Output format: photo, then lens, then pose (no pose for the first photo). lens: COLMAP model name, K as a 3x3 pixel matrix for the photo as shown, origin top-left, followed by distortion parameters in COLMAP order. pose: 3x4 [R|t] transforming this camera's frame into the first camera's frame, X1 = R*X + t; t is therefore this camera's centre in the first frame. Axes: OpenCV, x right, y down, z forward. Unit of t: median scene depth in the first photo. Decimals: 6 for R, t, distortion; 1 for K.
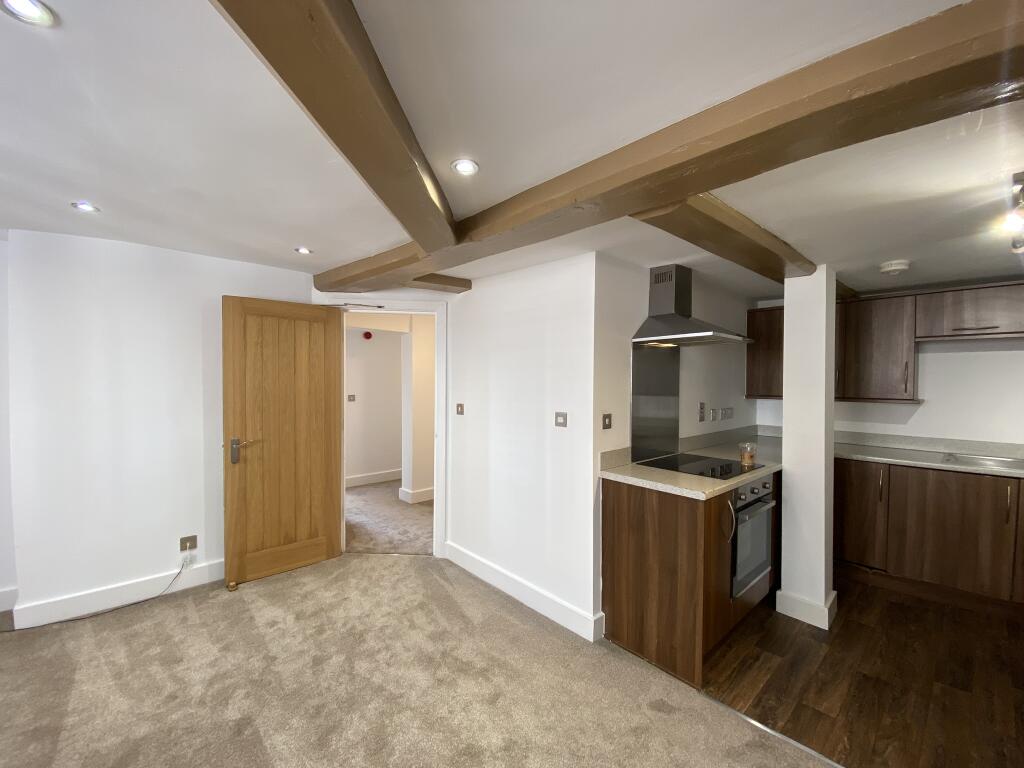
lens RADIAL K [[416.3, 0, 515.8], [0, 416.3, 386.4], [0, 0, 1]] dist [0.012690, -0.015721]
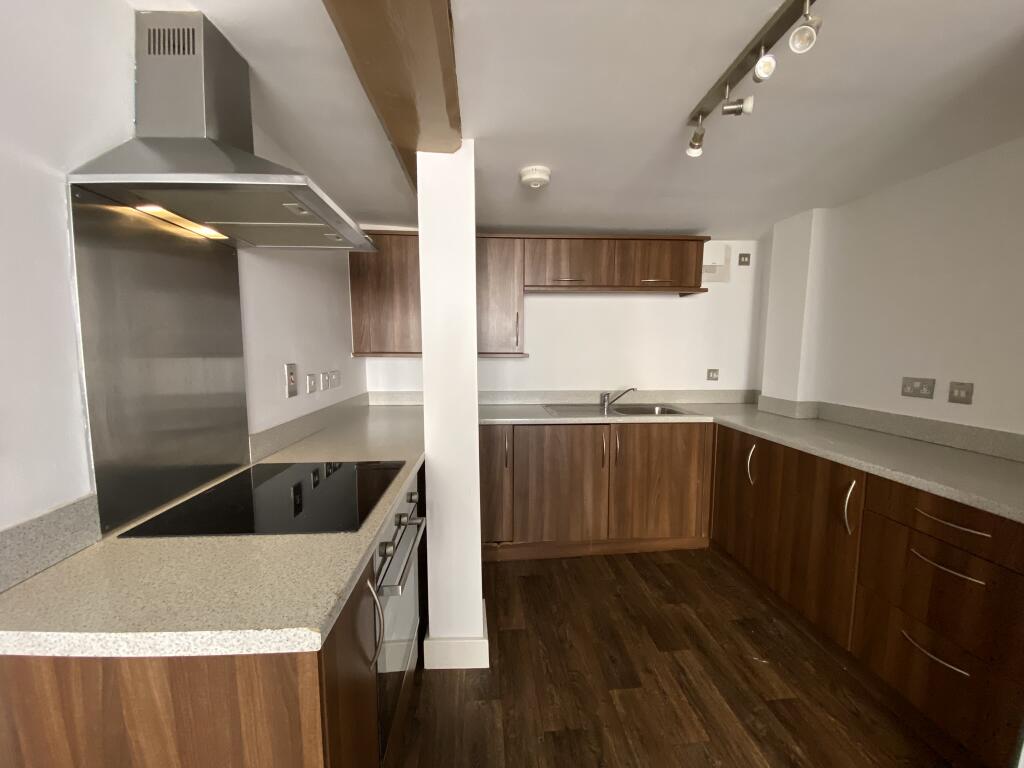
lens RADIAL K [[416.3, 0, 515.8], [0, 416.3, 386.4], [0, 0, 1]] dist [0.012690, -0.015721]
pose [[0.609366, -0.078052, 0.789038, 0.210142], [0.011270, 0.995895, 0.089810, 0.024971], [-0.792809, -0.045835, 0.607744, 0.475273]]
